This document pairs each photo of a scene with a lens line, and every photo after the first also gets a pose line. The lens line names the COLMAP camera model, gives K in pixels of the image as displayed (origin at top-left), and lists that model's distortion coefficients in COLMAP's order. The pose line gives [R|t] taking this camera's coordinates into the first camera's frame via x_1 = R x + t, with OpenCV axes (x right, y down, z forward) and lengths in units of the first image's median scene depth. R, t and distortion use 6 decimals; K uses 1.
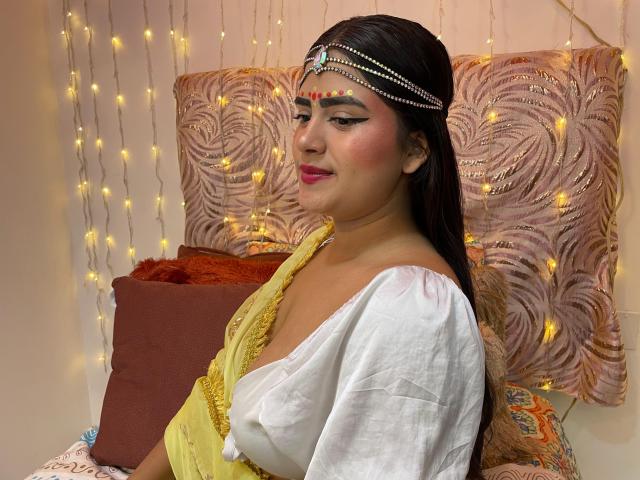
lens RADIAL K [[542.9, 0, 330.2], [0, 542.9, 219.2], [0, 0, 1]] dist [0.135725, -0.066245]
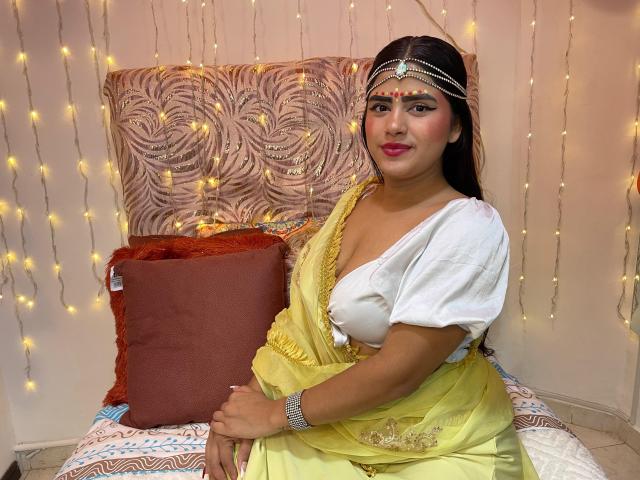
lens RADIAL K [[542.9, 0, 328.3], [0, 542.9, 218.8], [0, 0, 1]] dist [0.135725, -0.066245]
pose [[0.917961, -0.102563, 0.383181, -0.387458], [0.095596, 0.994723, 0.037236, 0.014176], [-0.384978, 0.002449, 0.922922, -0.128577]]
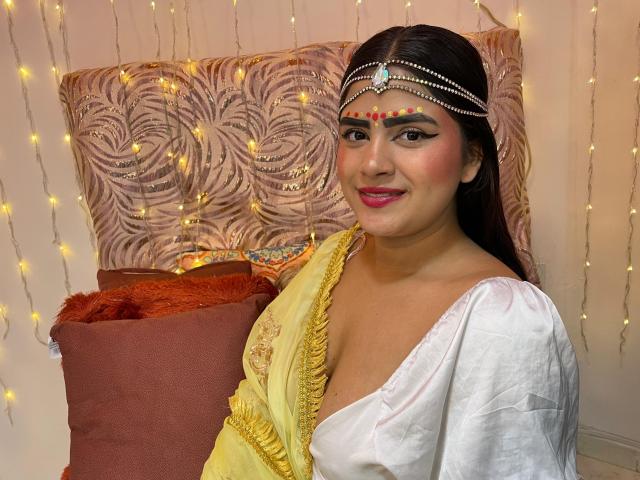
lens RADIAL K [[542.9, 0, 327.9], [0, 542.9, 223.4], [0, 0, 1]] dist [0.135725, -0.066245]
pose [[0.947497, -0.139694, 0.287635, -0.201528], [0.121028, 0.989275, 0.081777, -0.064385], [-0.295974, -0.042671, 0.954242, 0.056770]]
